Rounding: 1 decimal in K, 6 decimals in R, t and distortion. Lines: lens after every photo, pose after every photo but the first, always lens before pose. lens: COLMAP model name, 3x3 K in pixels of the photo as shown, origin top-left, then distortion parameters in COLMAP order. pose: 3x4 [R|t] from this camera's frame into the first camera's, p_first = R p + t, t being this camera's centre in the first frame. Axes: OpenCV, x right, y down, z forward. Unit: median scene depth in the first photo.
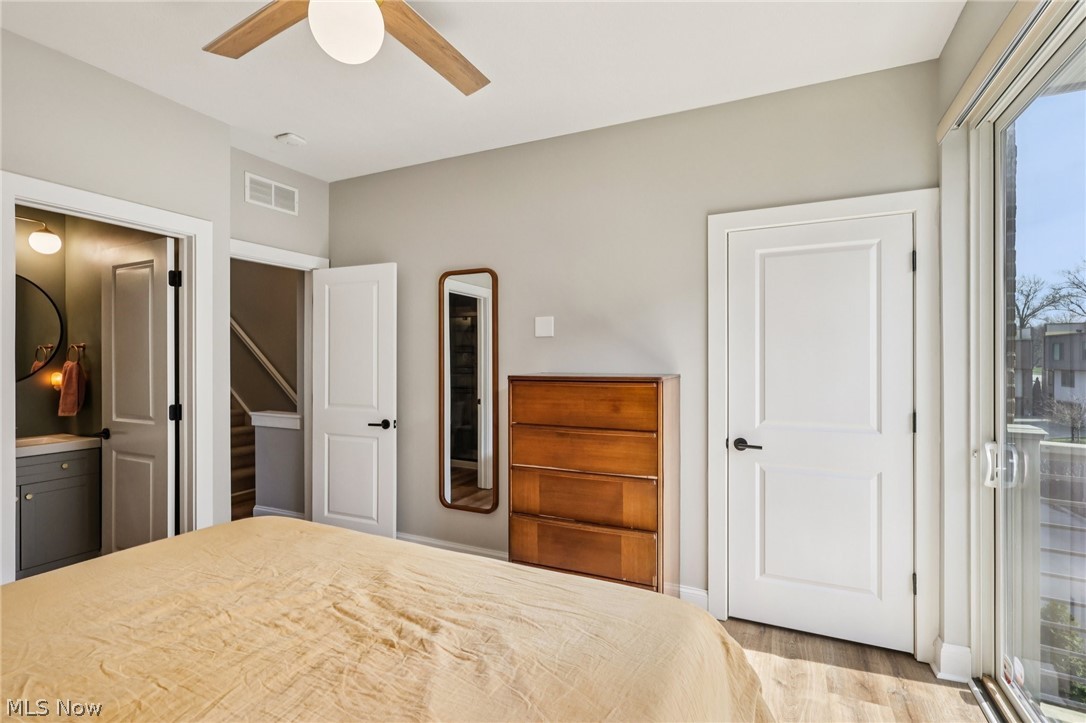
lens RADIAL K [[516.6, 0, 541.4], [0, 516.6, 361.8], [0, 0, 1]] dist [-0.005110, 0.000165]
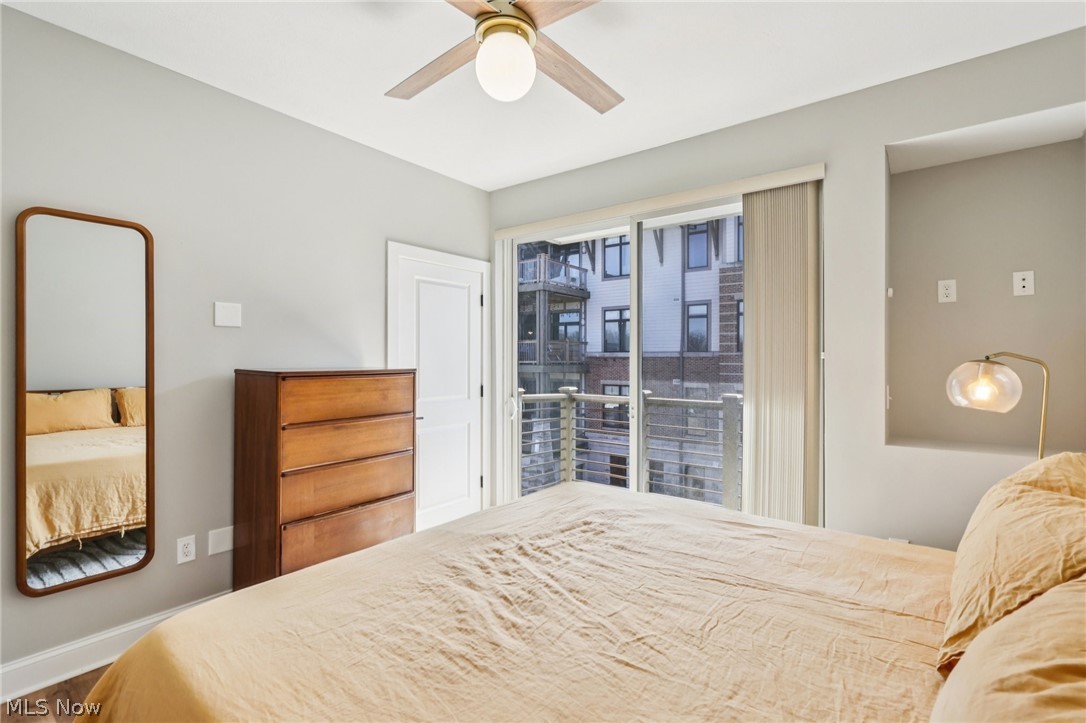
lens RADIAL K [[516.6, 0, 547.2], [0, 516.6, 362.0], [0, 0, 1]] dist [-0.005110, 0.000165]
pose [[0.185007, -0.007109, 0.982712, -0.954029], [-0.001472, 0.999971, 0.007511, 0.003063], [-0.982736, -0.002837, 0.184991, 0.436312]]
